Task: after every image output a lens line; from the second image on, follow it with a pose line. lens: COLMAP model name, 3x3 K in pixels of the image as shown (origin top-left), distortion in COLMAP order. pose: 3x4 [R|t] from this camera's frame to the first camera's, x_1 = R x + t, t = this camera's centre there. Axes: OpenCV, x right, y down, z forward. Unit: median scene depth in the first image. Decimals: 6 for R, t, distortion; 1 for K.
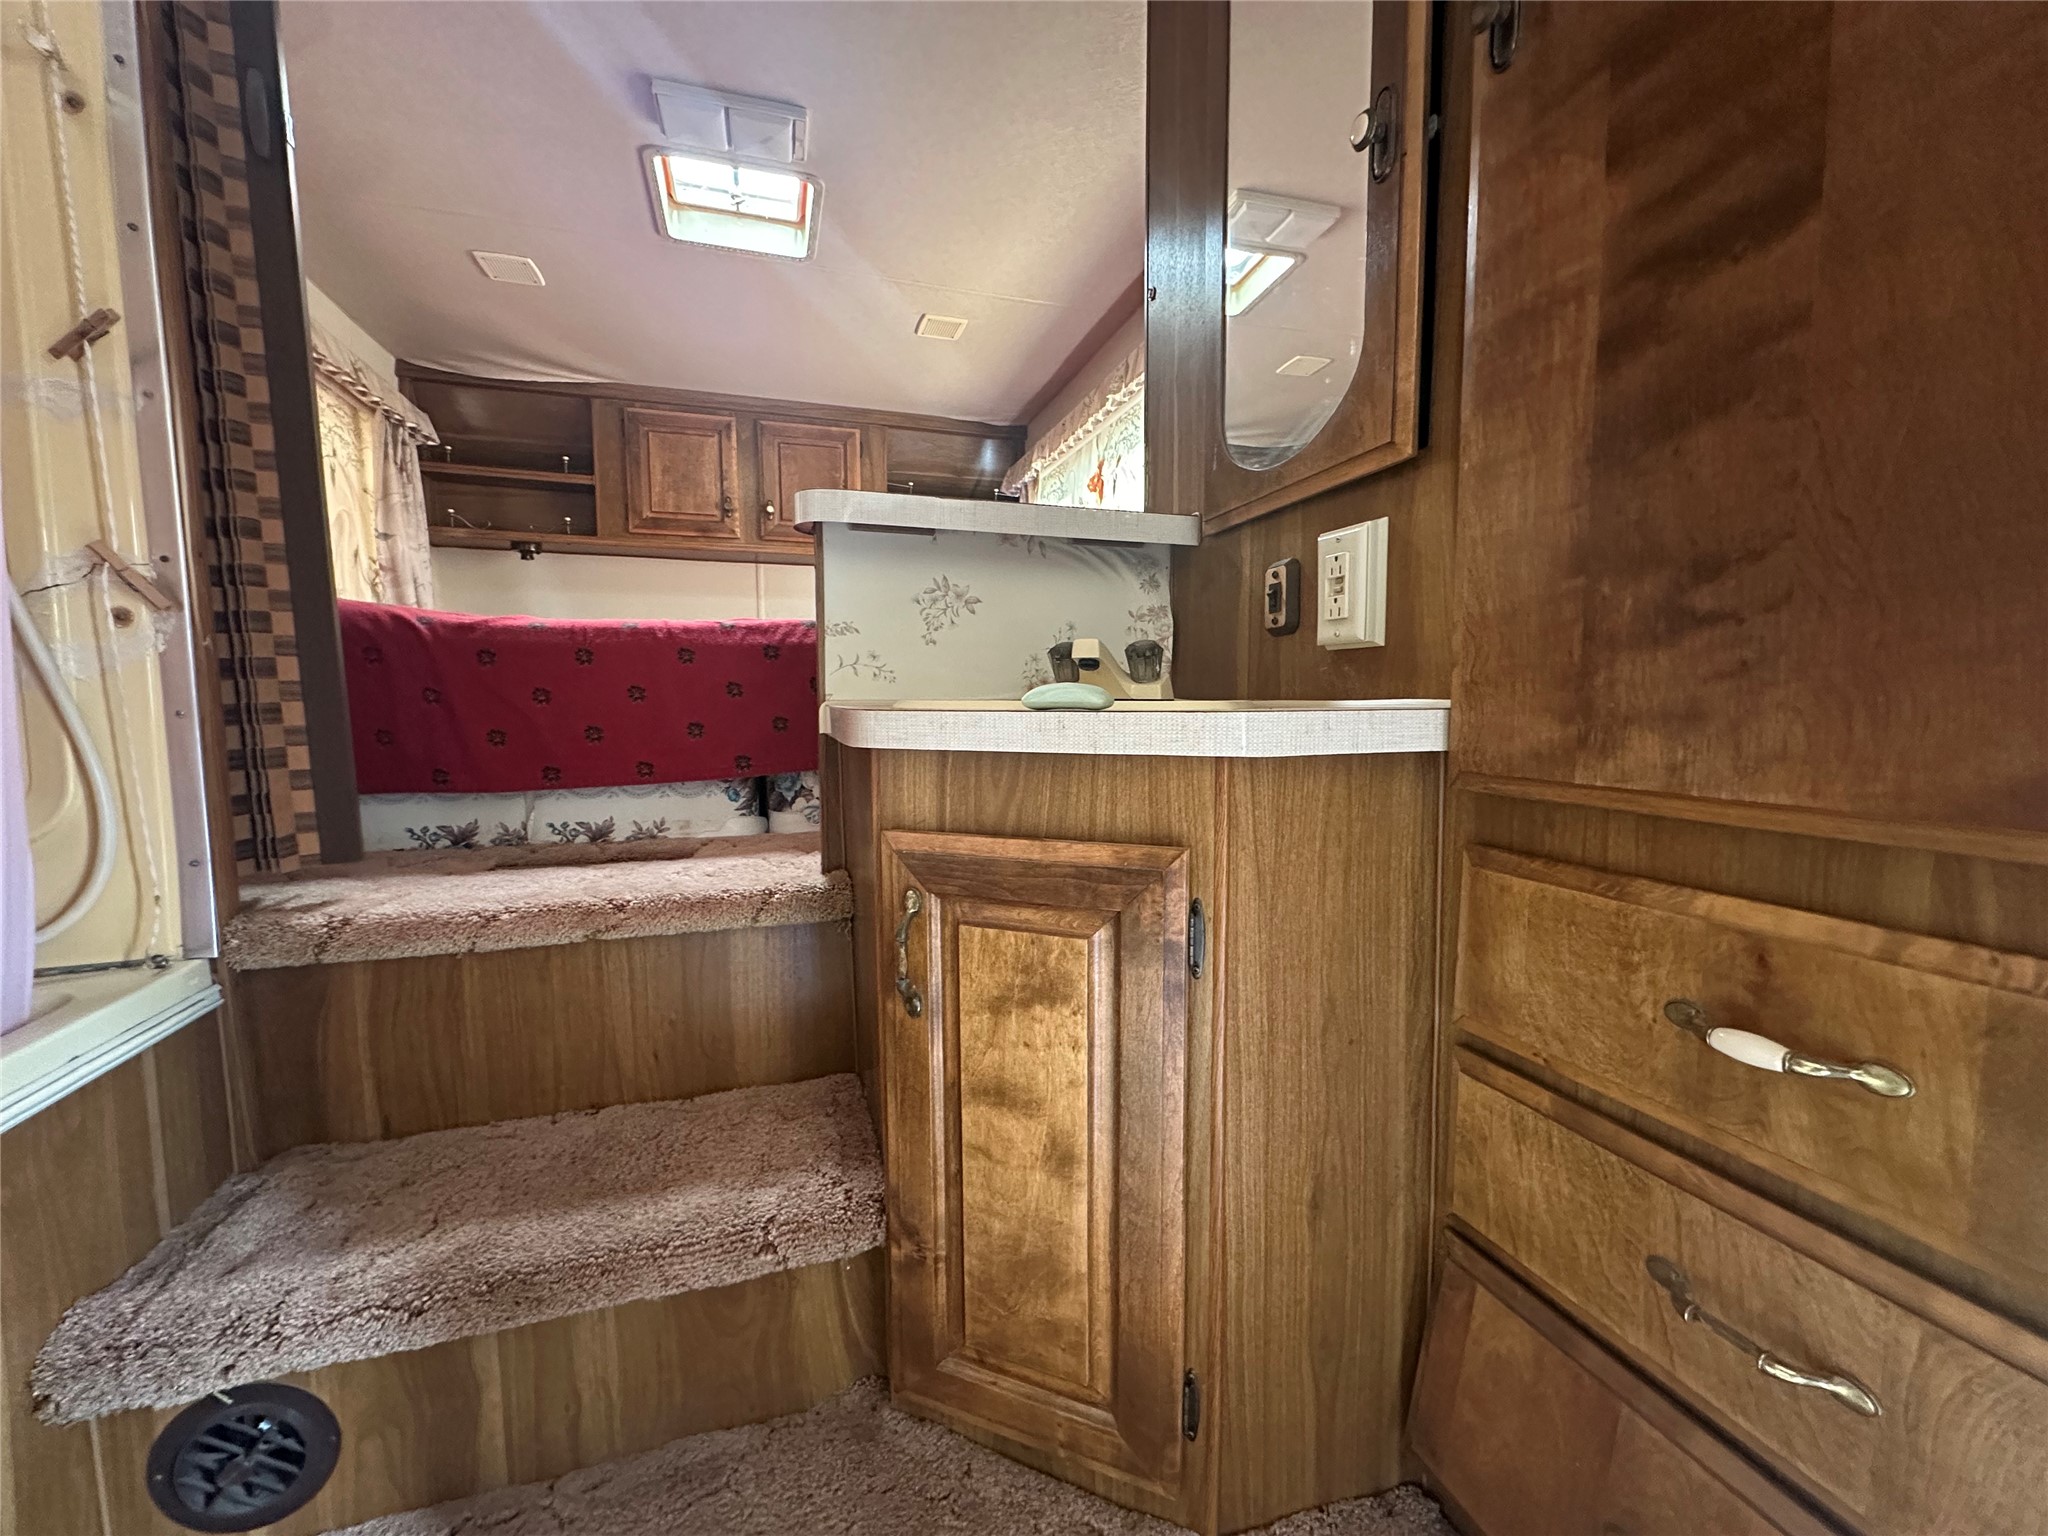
lens RADIAL K [[817.6, 0, 1026.5], [0, 817.6, 767.8], [0, 0, 1]] dist [-0.004250, 0.001296]
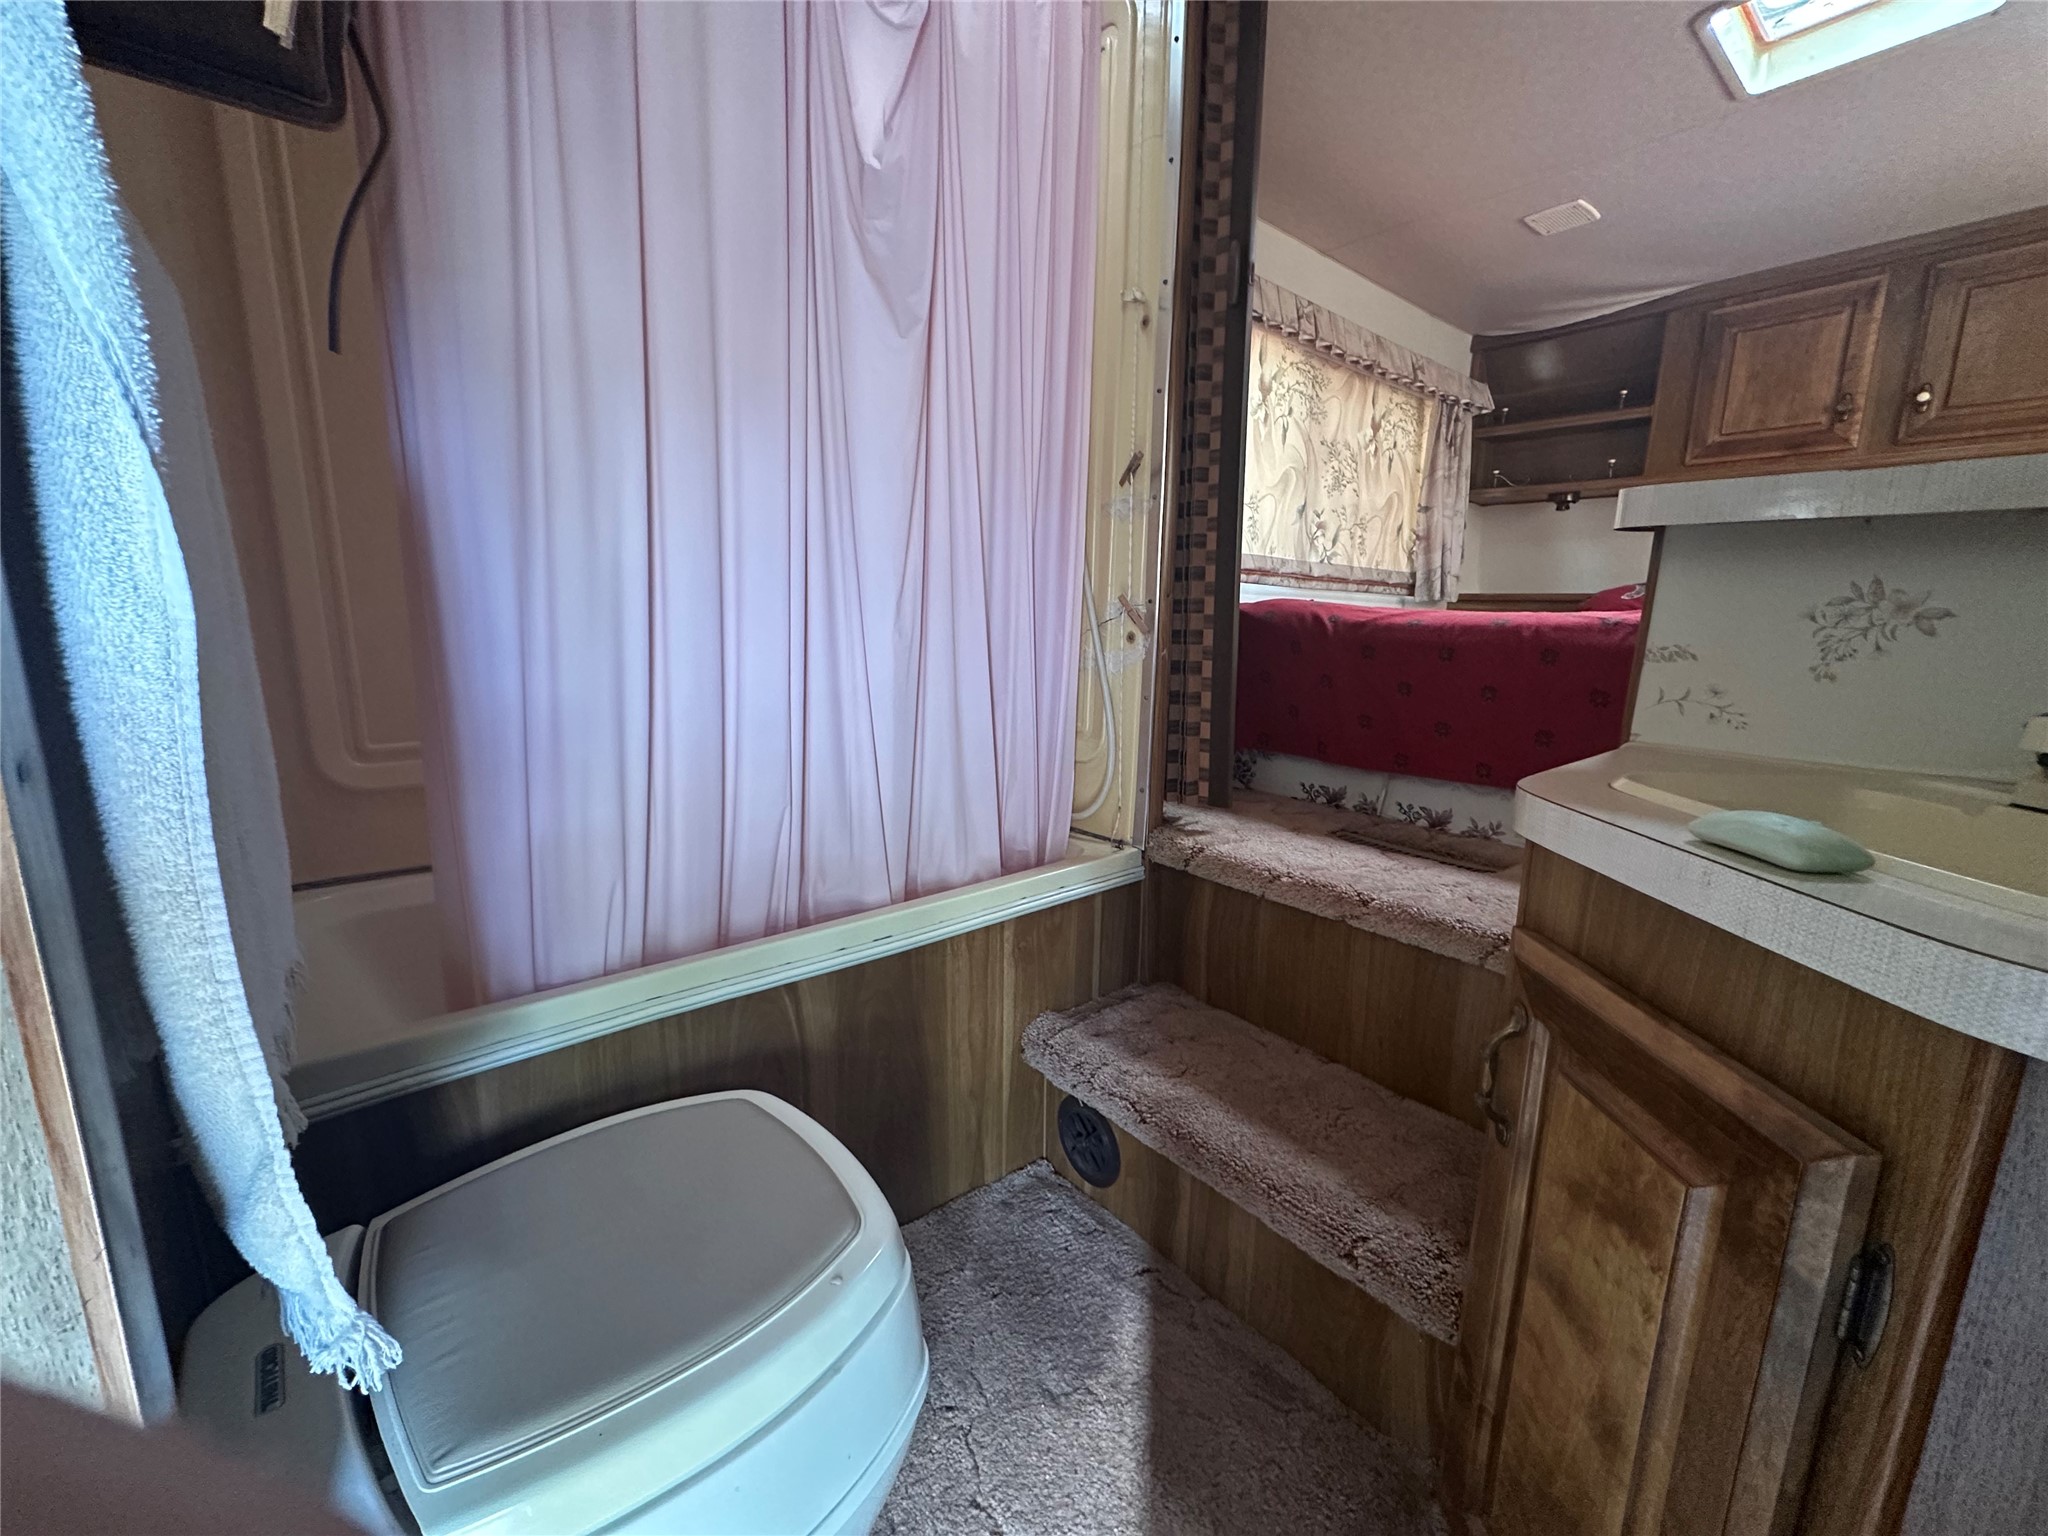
lens RADIAL K [[817.6, 0, 1023.8], [0, 817.6, 766.8], [0, 0, 1]] dist [-0.004250, 0.001296]
pose [[0.364700, 0.184211, -0.912721, 0.140208], [-0.099519, 0.982332, 0.158495, -0.062577], [0.925791, 0.033030, 0.376589, 0.066716]]
